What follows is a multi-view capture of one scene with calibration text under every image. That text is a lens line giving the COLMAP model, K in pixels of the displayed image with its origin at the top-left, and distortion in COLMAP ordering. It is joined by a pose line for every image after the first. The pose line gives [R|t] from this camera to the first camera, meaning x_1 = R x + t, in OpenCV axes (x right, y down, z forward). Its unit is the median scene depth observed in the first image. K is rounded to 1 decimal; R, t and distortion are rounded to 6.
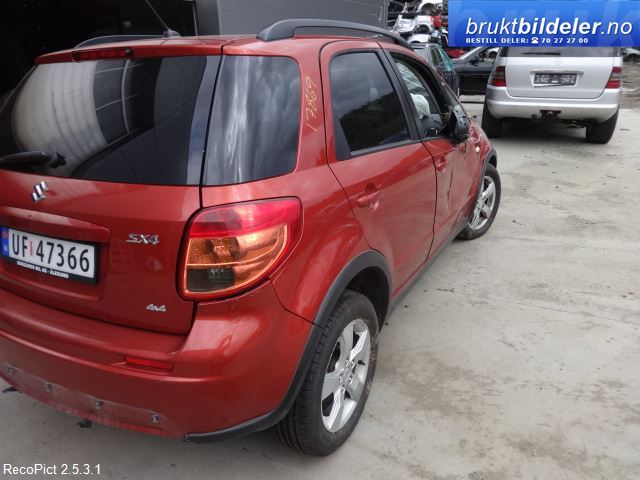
lens RADIAL K [[470.9, 0, 318.8], [0, 470.9, 240.7], [0, 0, 1]] dist [-0.011050, -0.002626]
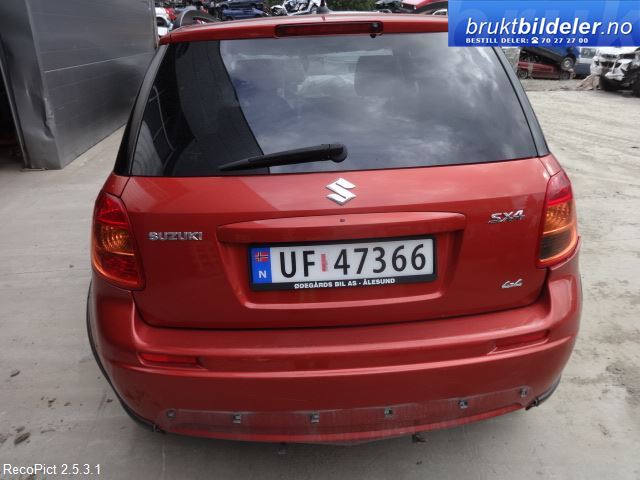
lens RADIAL K [[470.9, 0, 319.4], [0, 470.9, 239.5], [0, 0, 1]] dist [-0.011050, -0.002626]
pose [[0.859413, -0.189595, 0.474830, -1.027706], [0.185480, 0.981050, 0.056017, -0.072958], [-0.476453, 0.039929, 0.878293, 0.282738]]
